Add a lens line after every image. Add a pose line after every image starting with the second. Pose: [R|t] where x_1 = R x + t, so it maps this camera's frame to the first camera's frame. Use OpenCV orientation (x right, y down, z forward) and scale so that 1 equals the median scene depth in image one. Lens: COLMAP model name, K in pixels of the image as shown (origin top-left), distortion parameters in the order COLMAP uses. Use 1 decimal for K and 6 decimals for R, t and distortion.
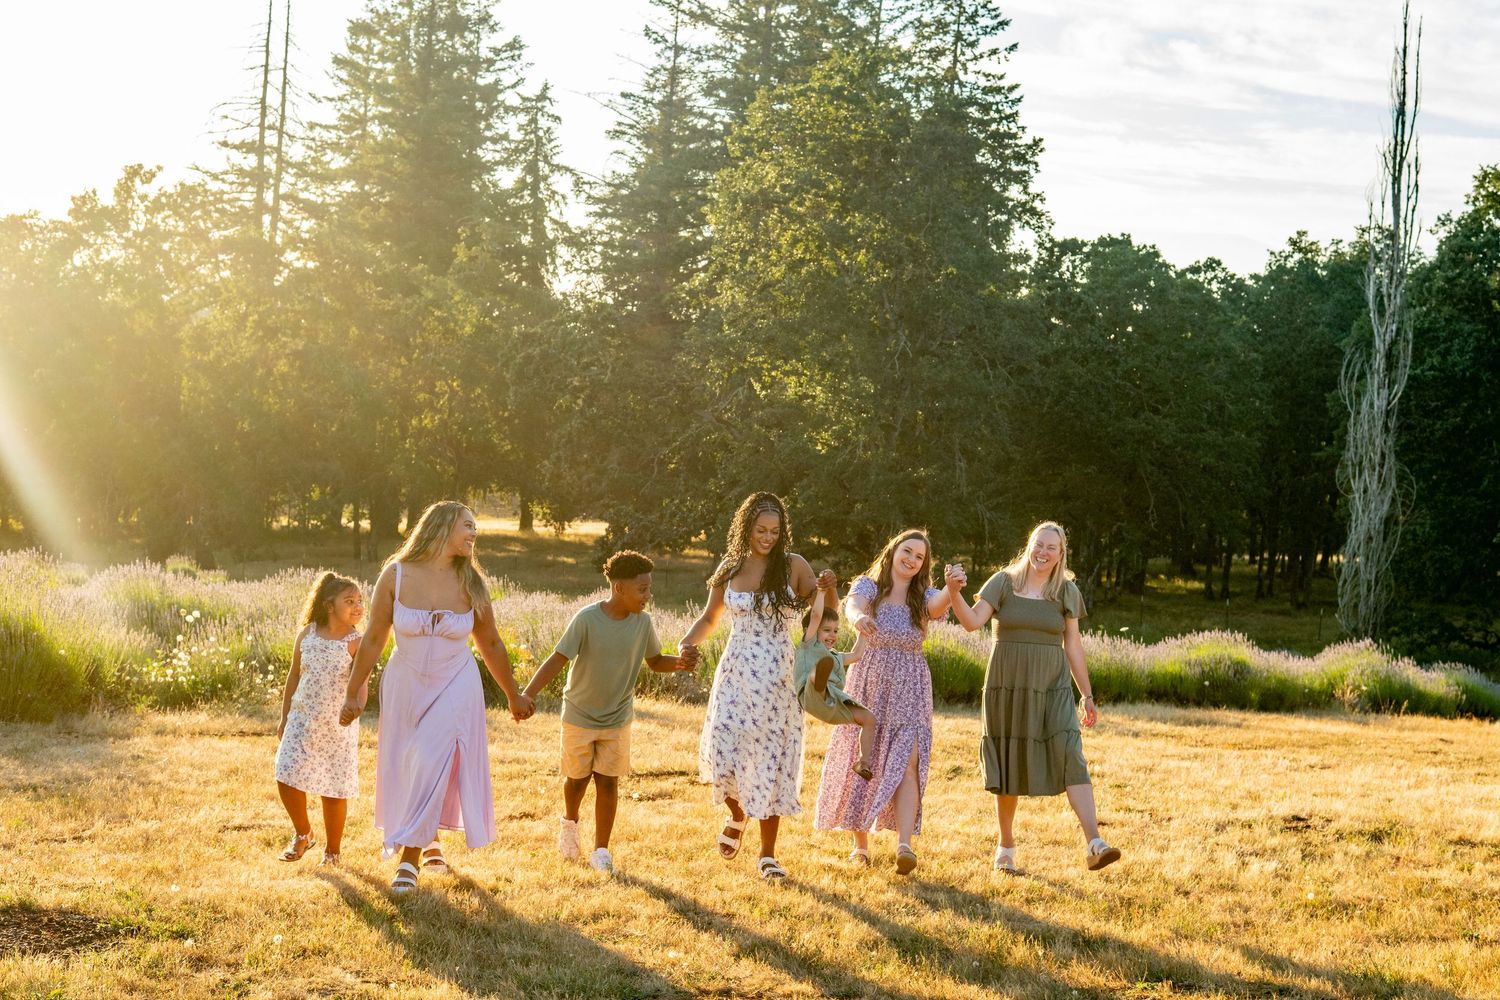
lens RADIAL K [[2441.7, 0, 755.3], [0, 2441.7, 505.3], [0, 0, 1]] dist [0.016022, -0.087723]
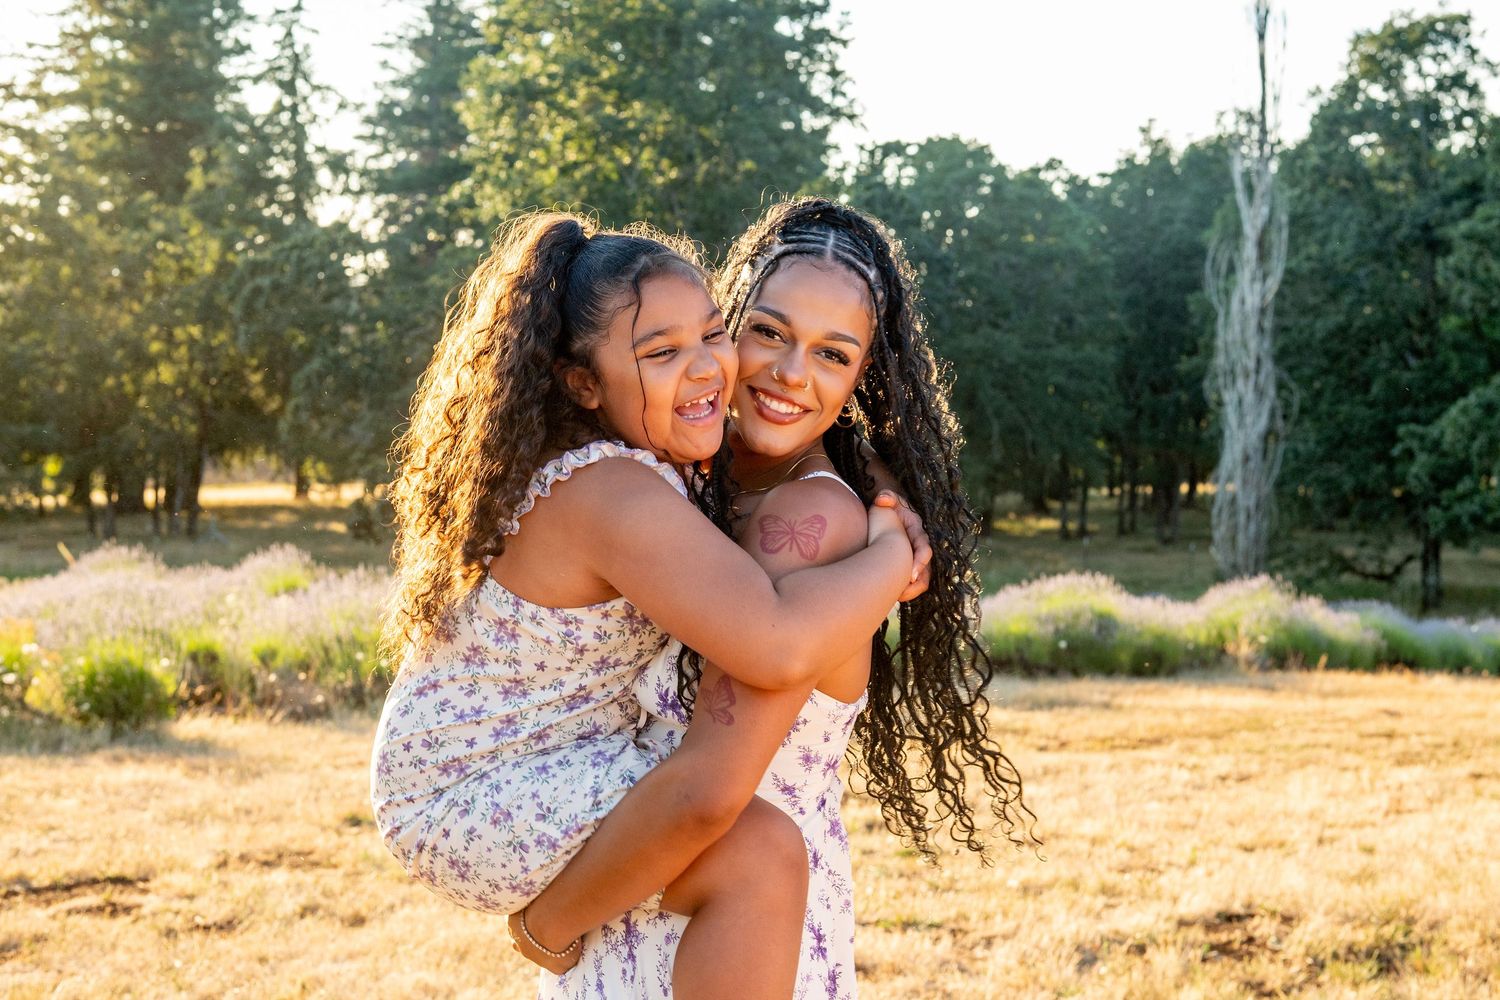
lens RADIAL K [[2487.2, 0, 814.4], [0, 2487.2, 500.7], [0, 0, 1]] dist [0.012725, -0.036676]
pose [[0.995612, -0.043662, 0.082763, 0.024790], [0.042427, 0.998961, 0.016628, 0.006483], [-0.083403, -0.013044, 0.996430, 0.127501]]
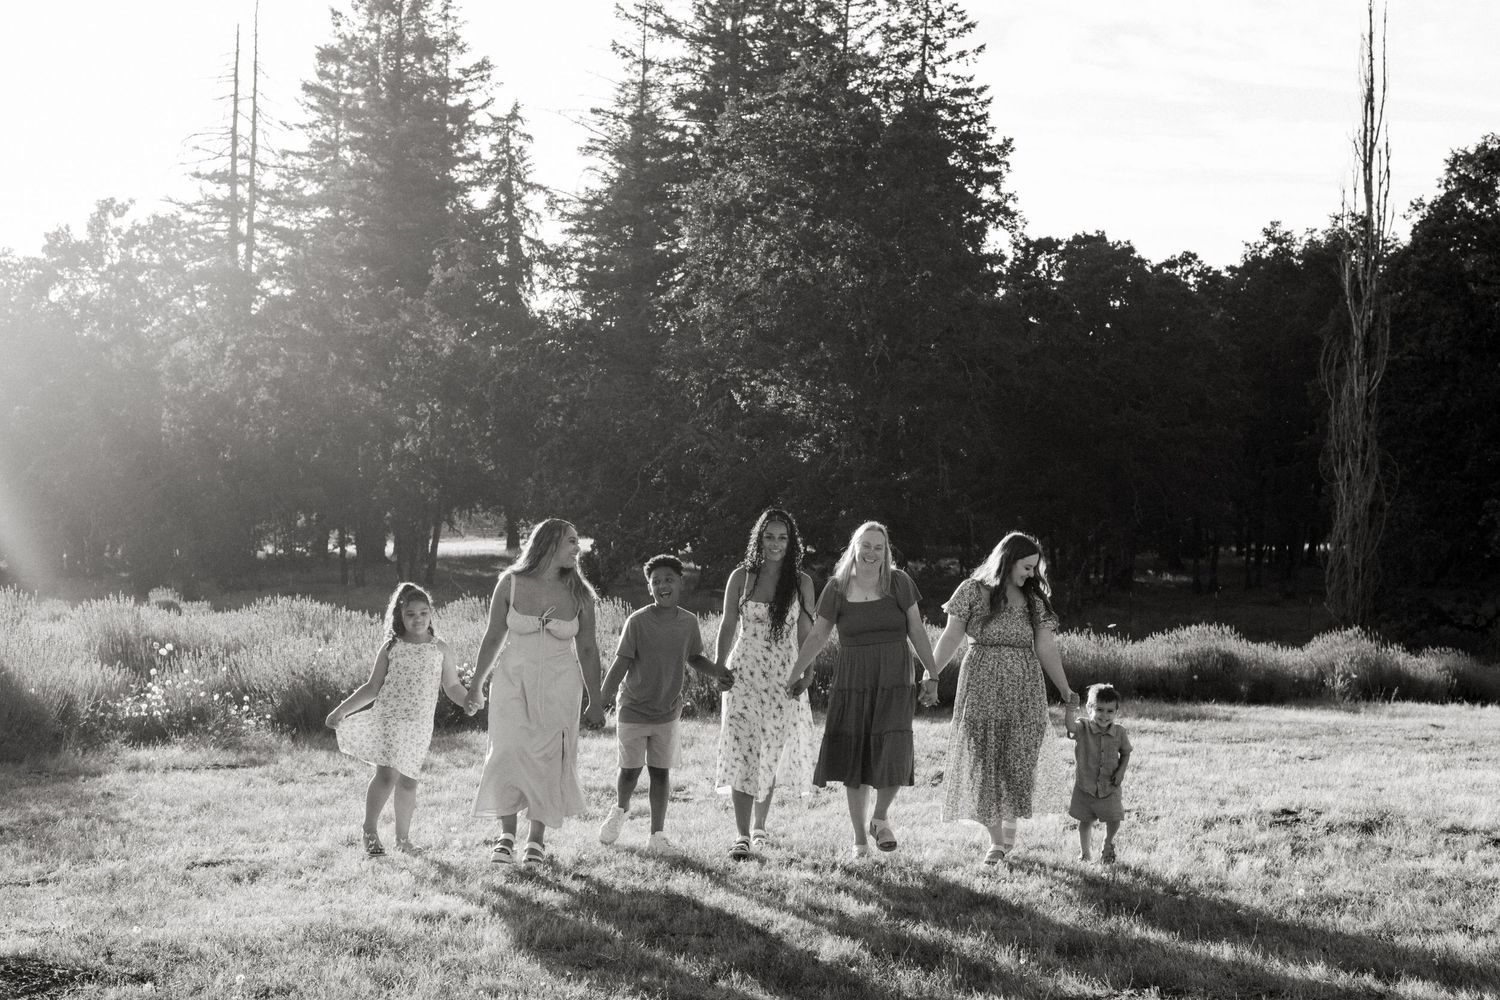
lens RADIAL K [[2433.0, 0, 750.0], [0, 2433.0, 500.0], [0, 0, 1]] dist [0.027629, -0.179521]
pose [[0.999281, -0.037830, 0.002360, 0.002177], [0.037845, 0.999263, -0.006424, 0.000123], [-0.002116, 0.006508, 0.999977, 0.004760]]
